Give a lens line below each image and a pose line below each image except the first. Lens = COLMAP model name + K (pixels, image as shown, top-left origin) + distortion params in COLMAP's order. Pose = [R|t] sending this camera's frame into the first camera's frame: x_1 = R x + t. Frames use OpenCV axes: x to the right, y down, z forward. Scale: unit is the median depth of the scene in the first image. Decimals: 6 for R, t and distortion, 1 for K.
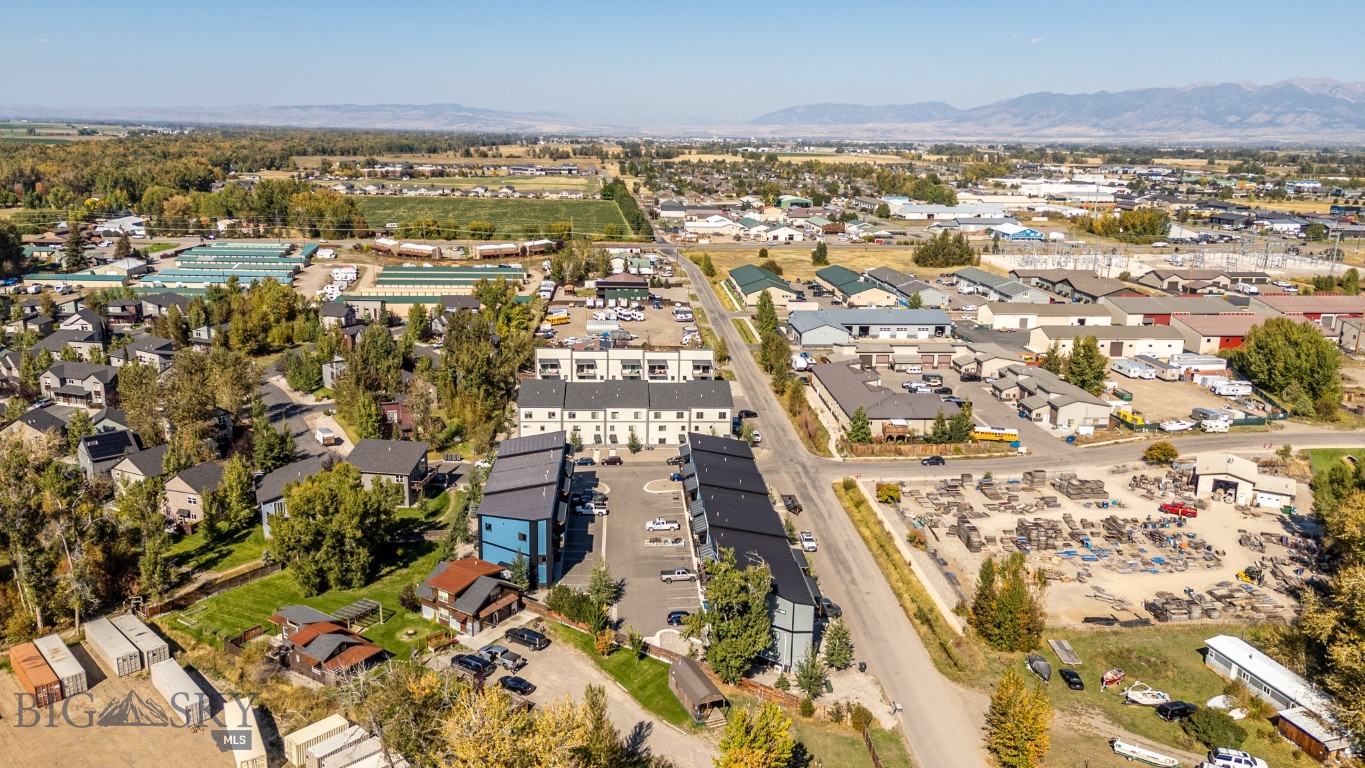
lens RADIAL K [[1002.4, 0, 682.5], [0, 1002.4, 384.0], [0, 0, 1]] dist [0.056988, -0.002171]
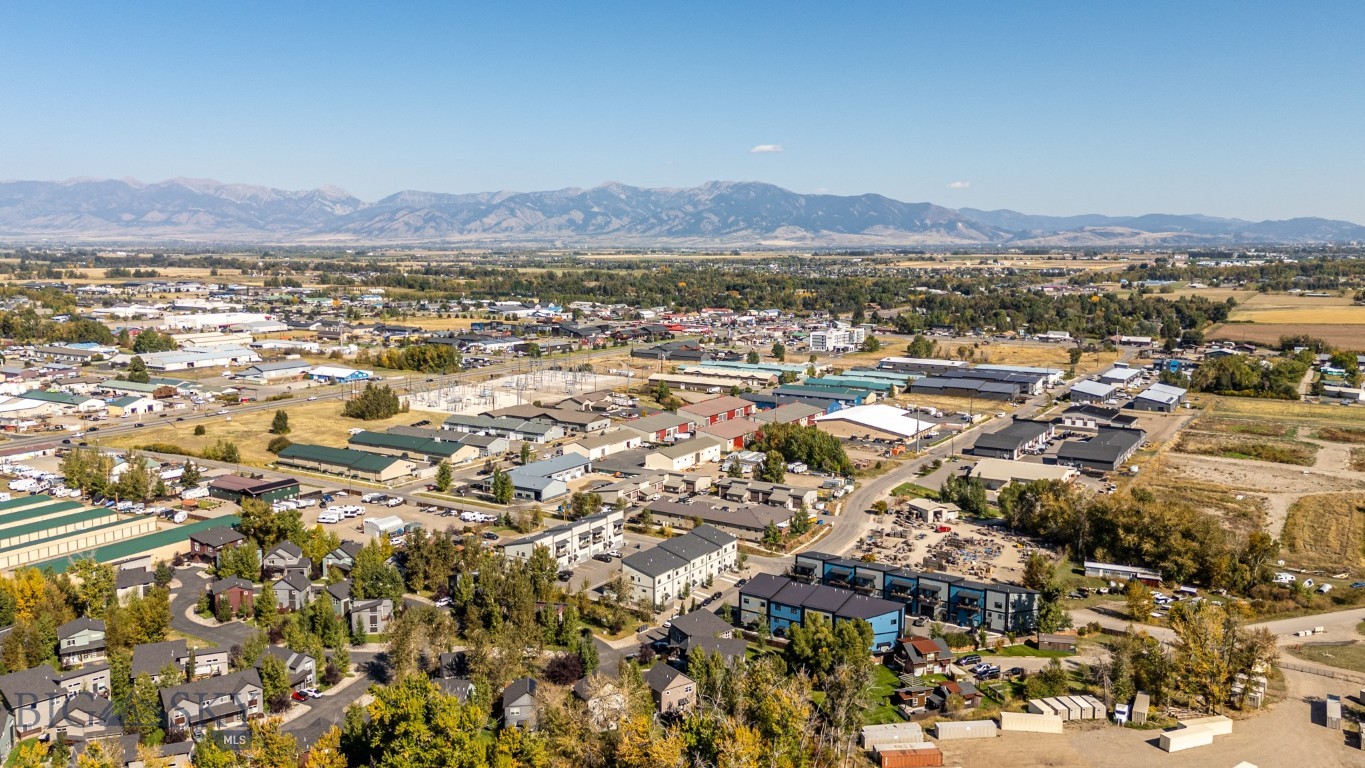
lens RADIAL K [[1089.6, 0, 682.5], [0, 1089.6, 384.0], [0, 0, 1]] dist [0.084051, -0.059759]
pose [[0.589350, -0.122341, 0.798560, -1.216524], [0.204485, 0.978869, -0.000949, -0.208838], [-0.781570, 0.163853, 0.601914, 0.076177]]
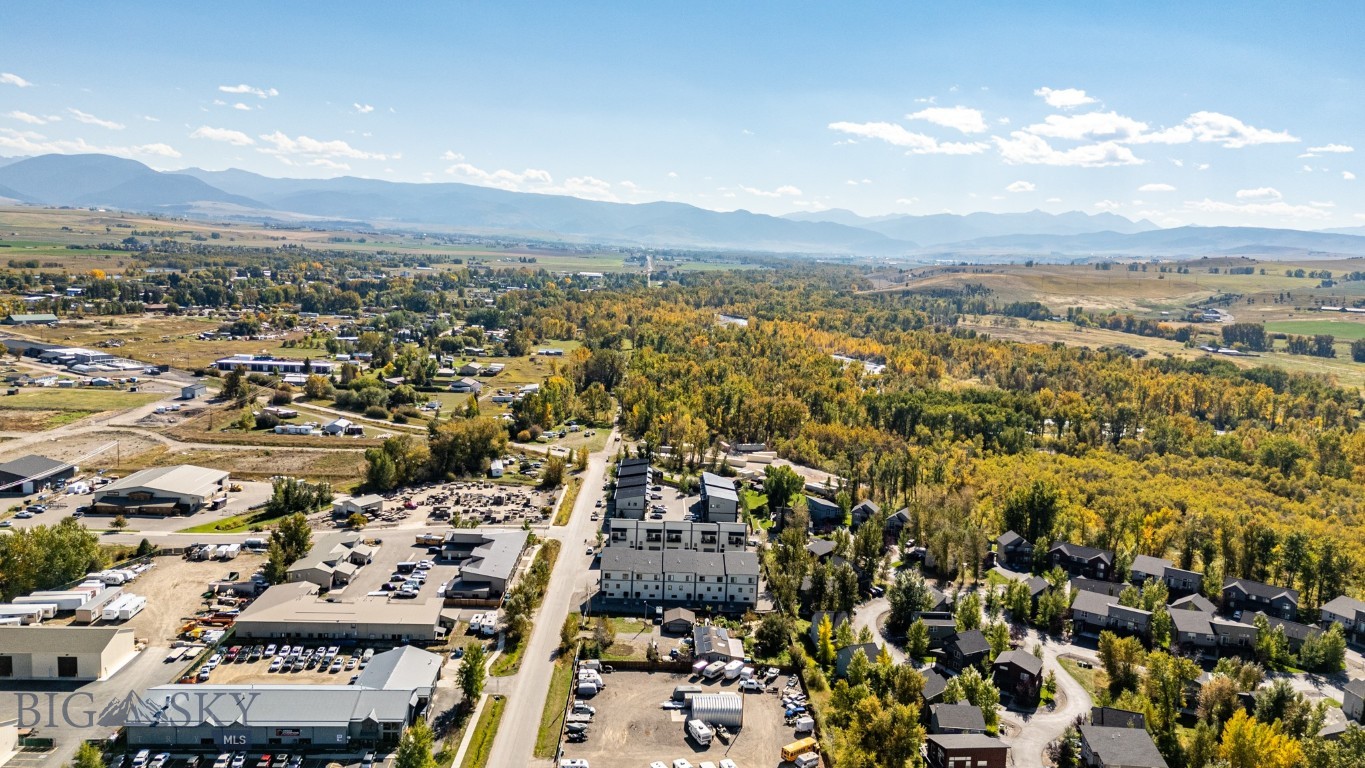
lens RADIAL K [[1004.9, 0, 682.5], [0, 1004.9, 384.0], [0, 0, 1]] dist [0.055337, 0.001596]
pose [[-0.997302, -0.066324, 0.031453, -0.098338], [-0.049656, 0.925147, 0.376346, -0.774054], [-0.054059, 0.373769, -0.925945, 2.371741]]
